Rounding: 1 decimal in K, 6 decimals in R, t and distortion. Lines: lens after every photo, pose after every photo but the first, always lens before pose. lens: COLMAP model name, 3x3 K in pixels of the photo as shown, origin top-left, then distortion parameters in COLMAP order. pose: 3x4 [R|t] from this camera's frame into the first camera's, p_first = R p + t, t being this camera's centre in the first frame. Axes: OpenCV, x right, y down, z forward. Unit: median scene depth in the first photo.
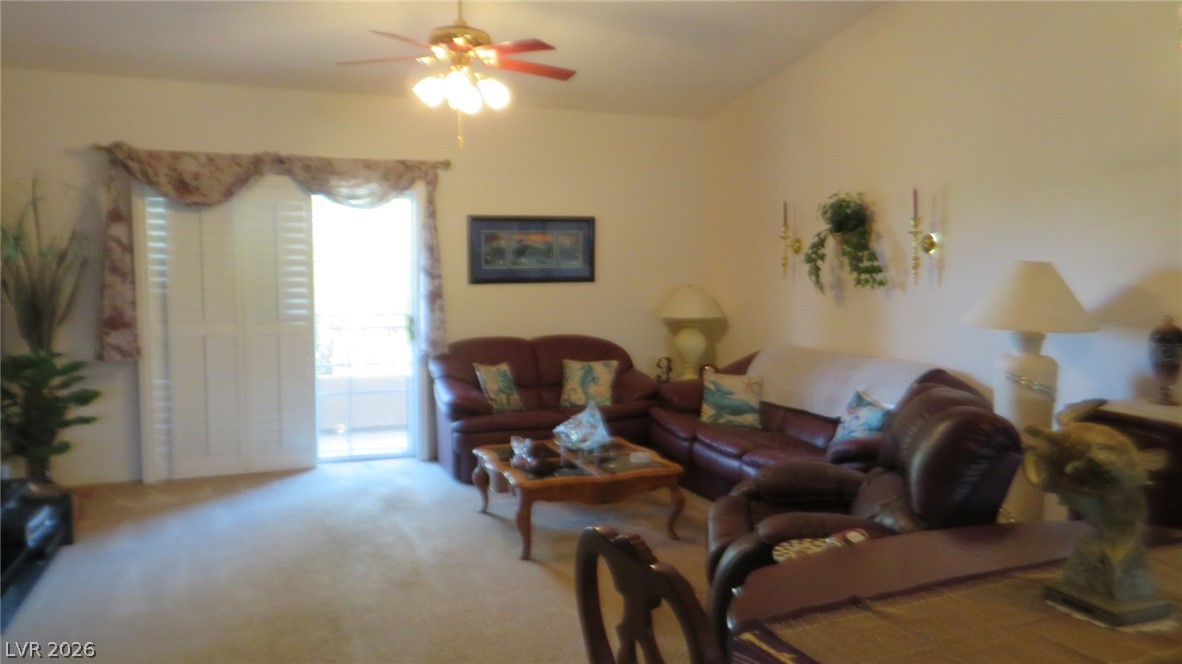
lens RADIAL K [[851.8, 0, 588.3], [0, 851.8, 328.2], [0, 0, 1]] dist [0.007539, 0.000603]
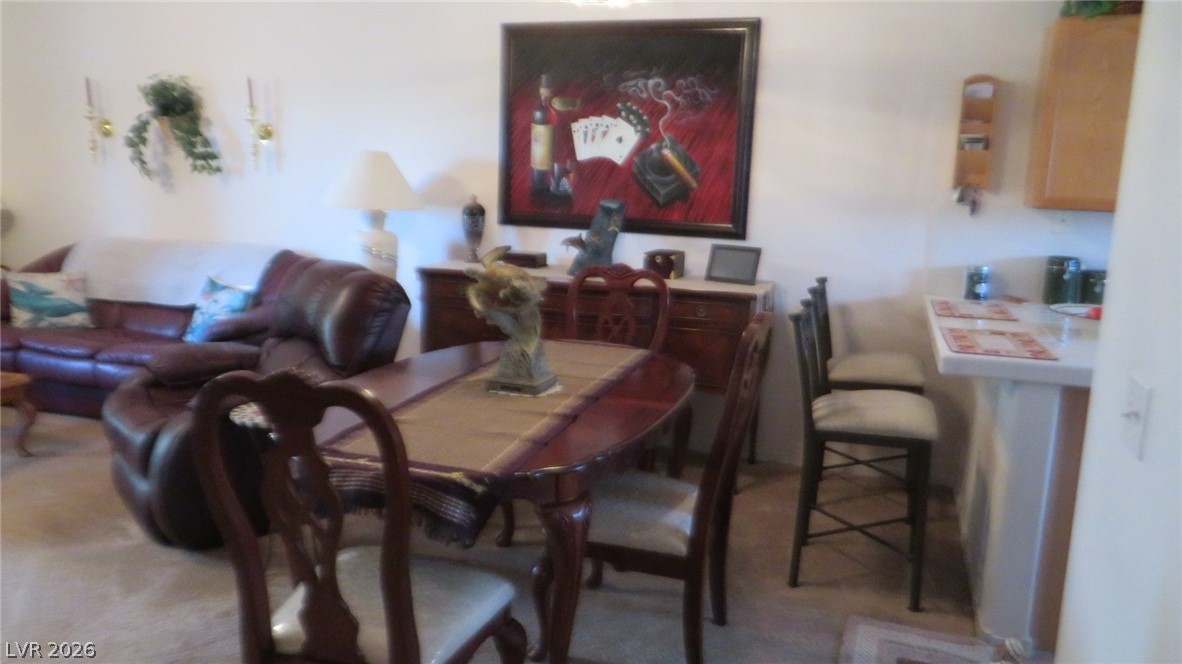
lens RADIAL K [[851.8, 0, 588.3], [0, 851.8, 328.2], [0, 0, 1]] dist [0.007539, 0.000603]
pose [[0.661057, -0.120143, 0.740655, -0.128845], [0.031306, 0.990654, 0.132754, 0.012143], [-0.749683, -0.064572, 0.658640, -0.012724]]
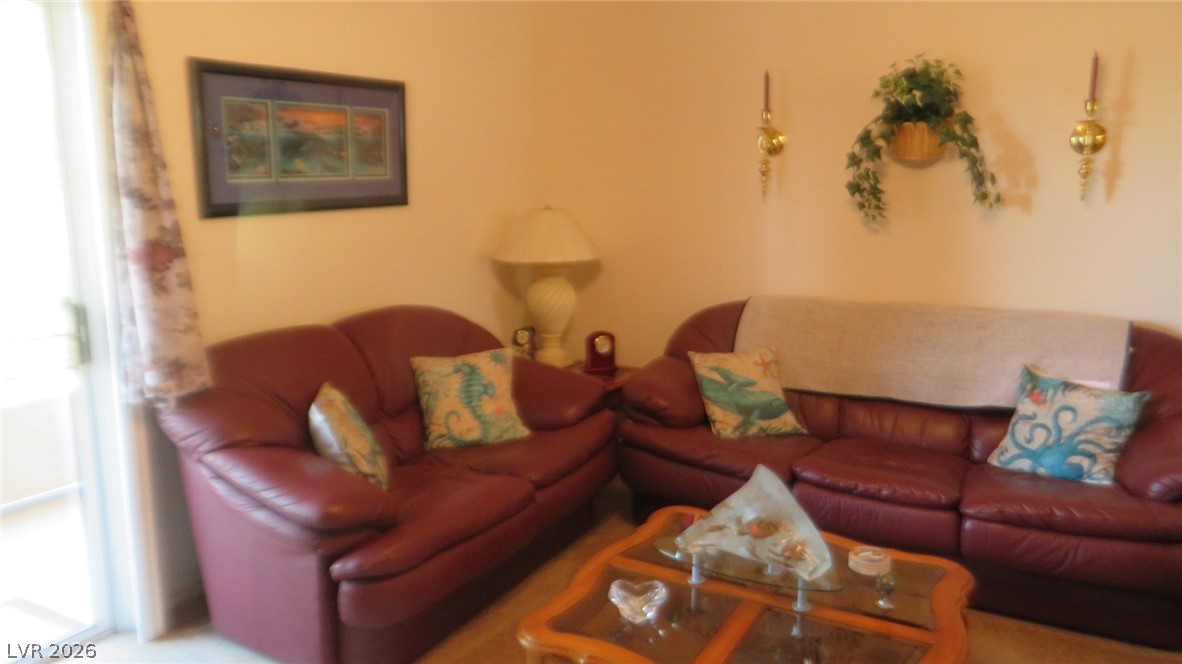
lens RADIAL K [[851.8, 0, 588.3], [0, 851.8, 328.2], [0, 0, 1]] dist [0.007539, 0.000603]
pose [[0.777987, -0.116846, 0.617320, -0.308290], [0.050717, 0.991027, 0.123663, -0.046929], [-0.626230, -0.064900, 0.776932, 0.612276]]
